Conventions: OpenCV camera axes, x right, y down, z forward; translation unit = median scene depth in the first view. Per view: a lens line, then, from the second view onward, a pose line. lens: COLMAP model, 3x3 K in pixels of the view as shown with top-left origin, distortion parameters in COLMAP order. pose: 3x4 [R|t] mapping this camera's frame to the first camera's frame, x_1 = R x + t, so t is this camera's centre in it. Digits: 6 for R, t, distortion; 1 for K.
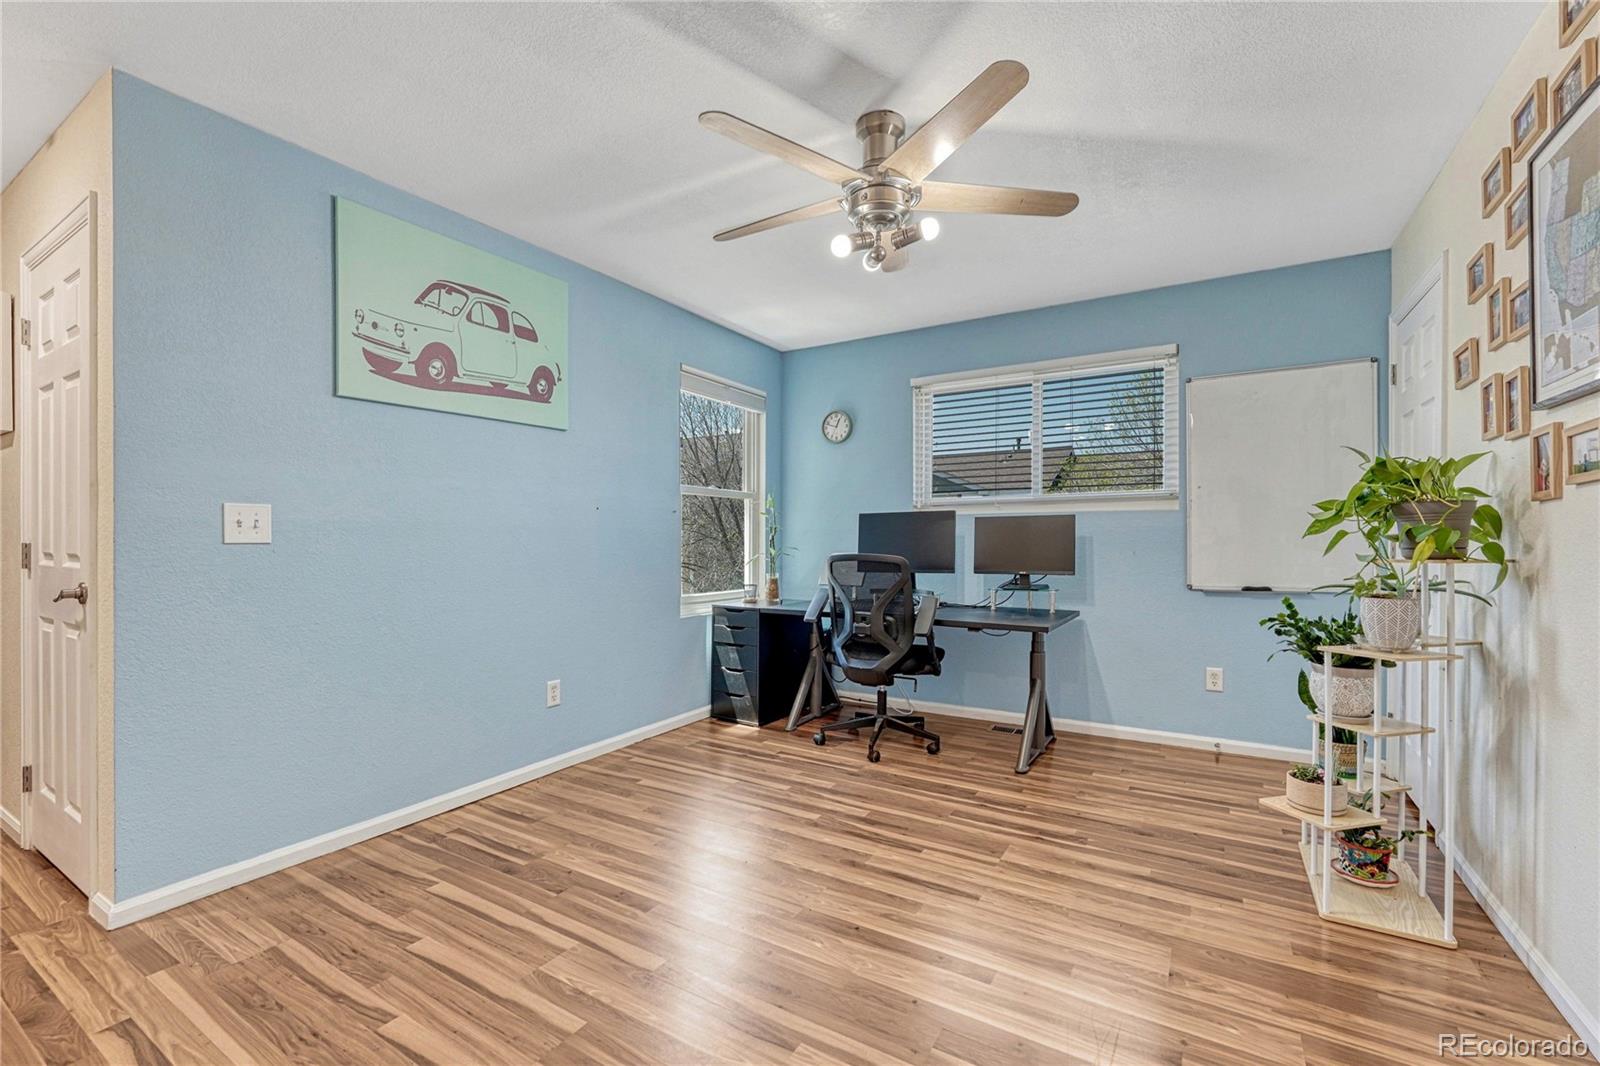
lens RADIAL K [[674.9, 0, 795.5], [0, 674.9, 539.9], [0, 0, 1]] dist [-0.013552, 0.001923]
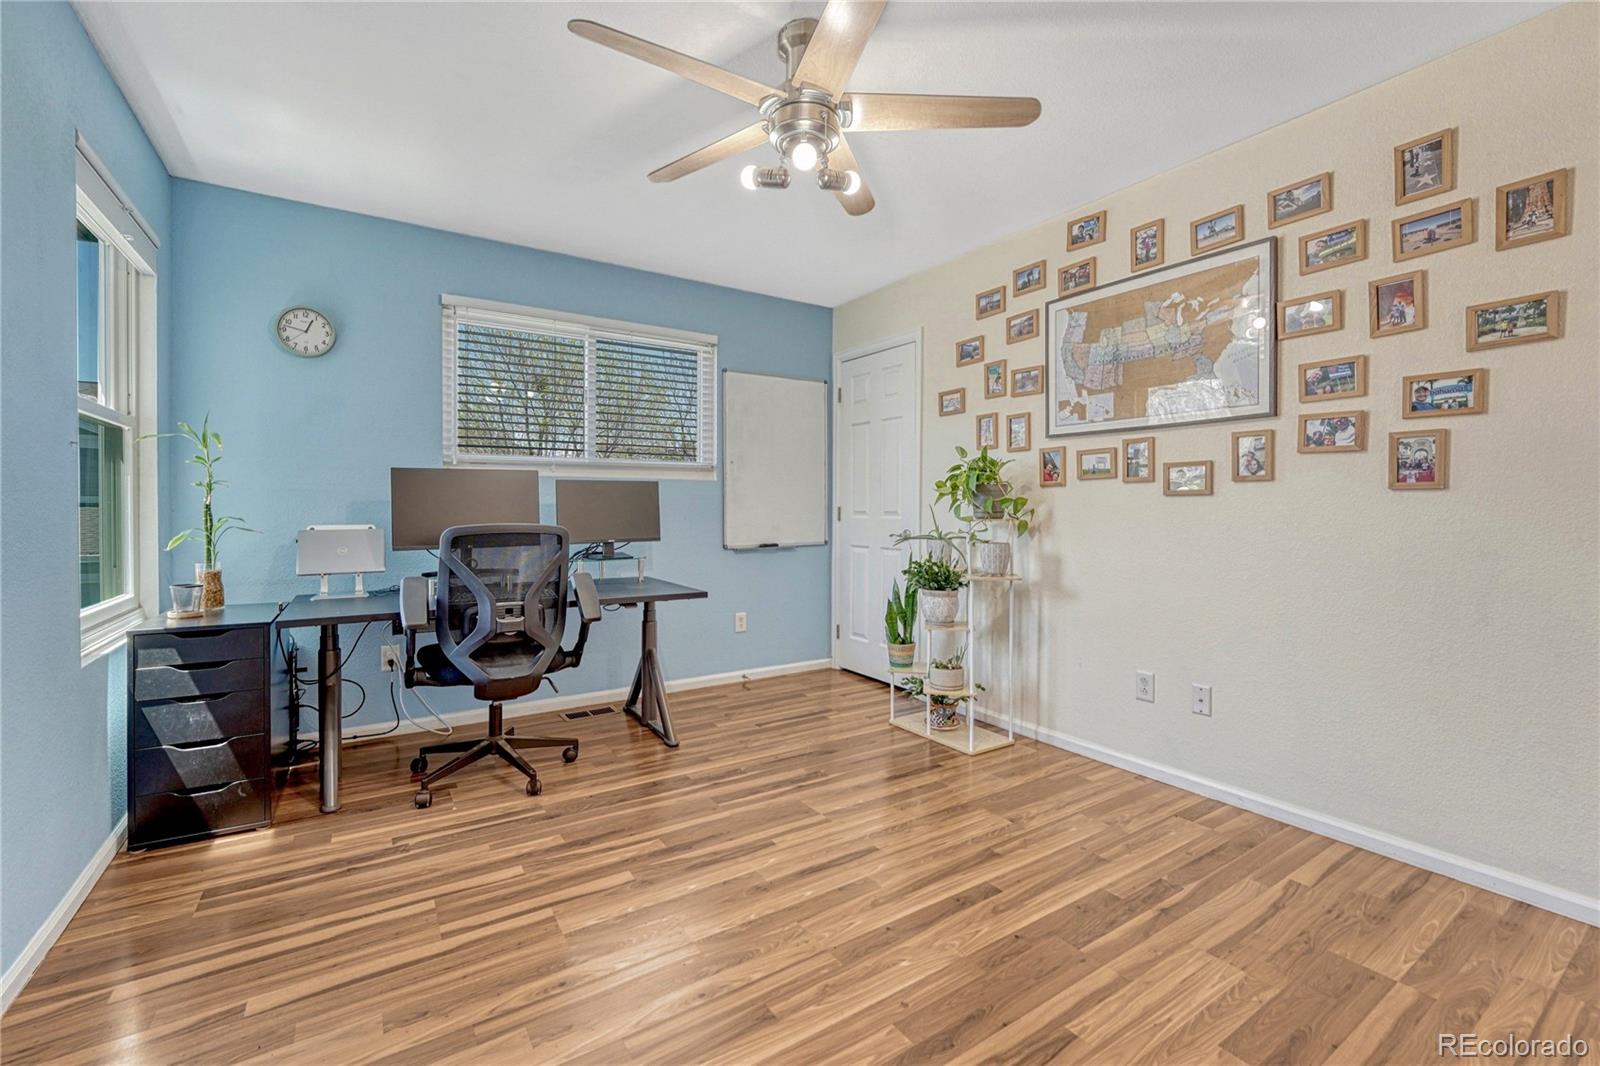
lens RADIAL K [[674.9, 0, 791.1], [0, 674.9, 509.6], [0, 0, 1]] dist [-0.013552, 0.001923]
pose [[0.432641, -0.000531, 0.901566, -0.440662], [-0.003331, 0.999992, 0.002188, 0.002274], [-0.901560, -0.003950, 0.432636, 0.404002]]
